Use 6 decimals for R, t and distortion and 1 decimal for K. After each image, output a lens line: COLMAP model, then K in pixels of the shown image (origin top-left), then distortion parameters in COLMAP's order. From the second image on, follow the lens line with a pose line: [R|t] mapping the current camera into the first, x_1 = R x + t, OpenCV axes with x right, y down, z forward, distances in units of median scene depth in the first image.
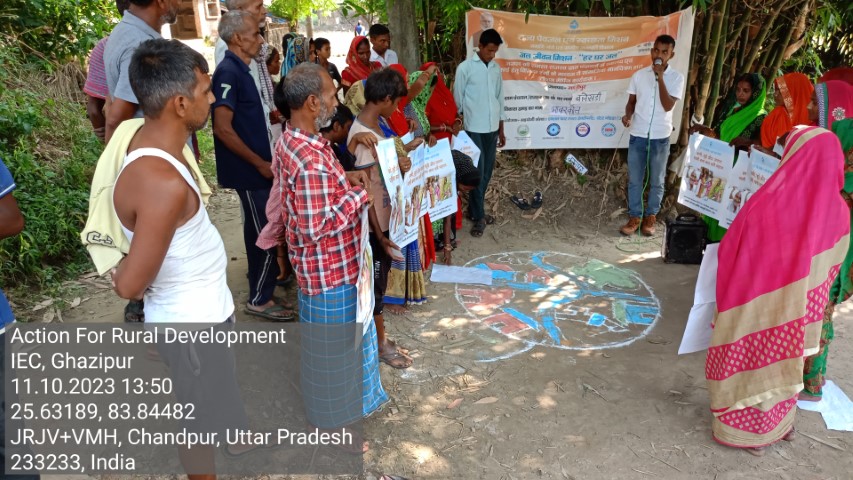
lens RADIAL K [[626.8, 0, 426.5], [0, 626.8, 240.0], [0, 0, 1]] dist [0.020841, -0.028680]
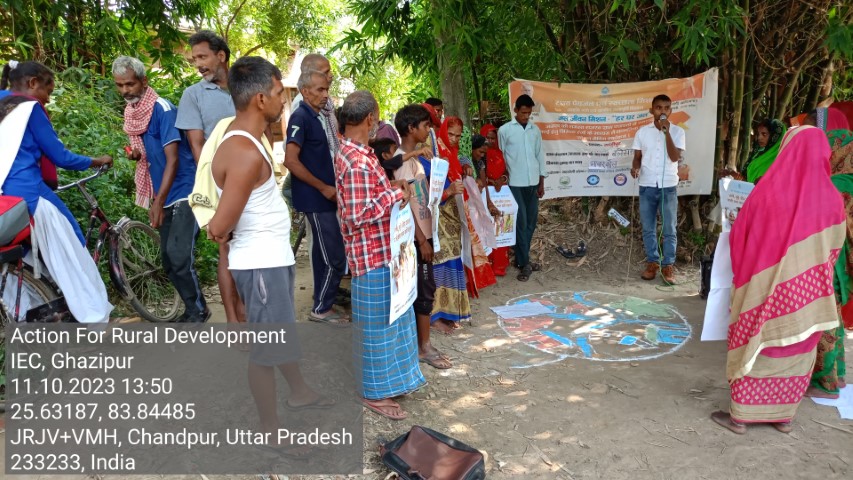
lens RADIAL K [[626.8, 0, 426.5], [0, 626.8, 240.0], [0, 0, 1]] dist [0.020841, -0.028680]
pose [[0.993056, -0.018137, -0.116238, 0.049007], [-0.000353, 0.987582, -0.157105, 0.110916], [0.117644, 0.156055, 0.980717, -0.105176]]
